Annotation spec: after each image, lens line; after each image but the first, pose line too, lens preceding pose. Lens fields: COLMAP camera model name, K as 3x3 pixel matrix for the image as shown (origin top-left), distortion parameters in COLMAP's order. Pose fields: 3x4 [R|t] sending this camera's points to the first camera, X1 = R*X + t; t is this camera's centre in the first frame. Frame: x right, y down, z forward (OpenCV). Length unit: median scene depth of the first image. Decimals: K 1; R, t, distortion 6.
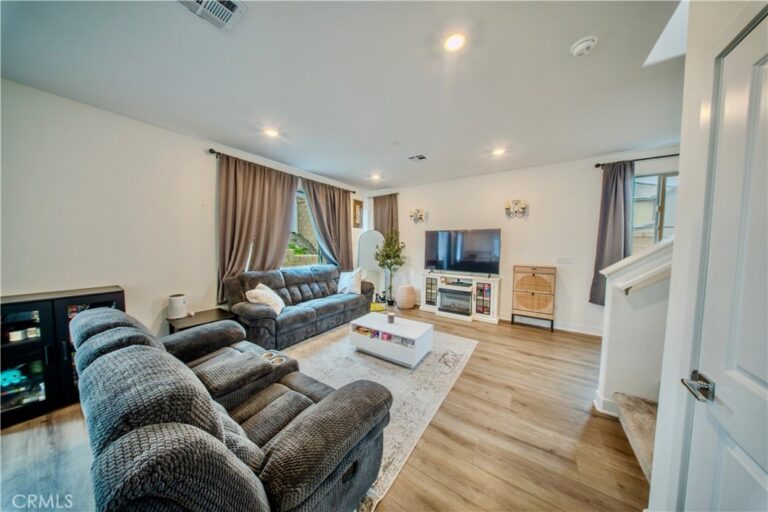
lens RADIAL K [[227.2, 0, 384.4], [0, 227.2, 256.4], [0, 0, 1]] dist [0.000203, -0.000018]
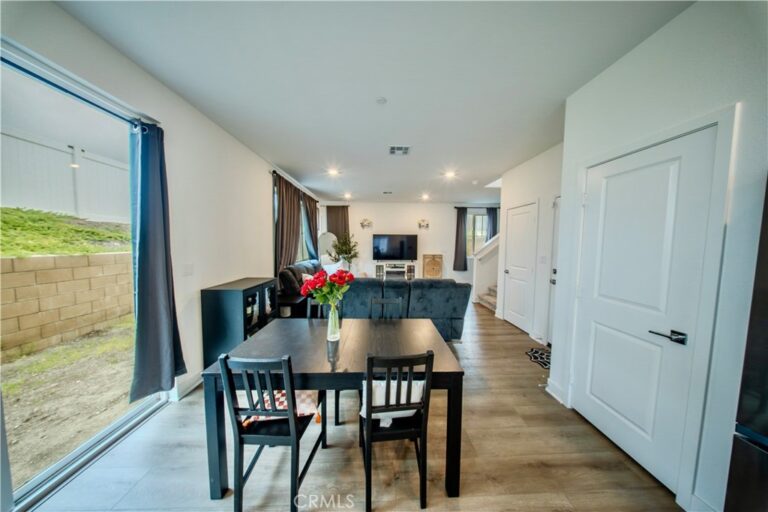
lens RADIAL K [[227.2, 0, 384.4], [0, 227.2, 256.4], [0, 0, 1]] dist [0.000203, -0.000018]
pose [[0.807144, -0.042581, 0.588817, -0.770554], [0.032456, 0.999088, 0.027760, -0.008663], [-0.589462, -0.003296, 0.807790, -0.307801]]
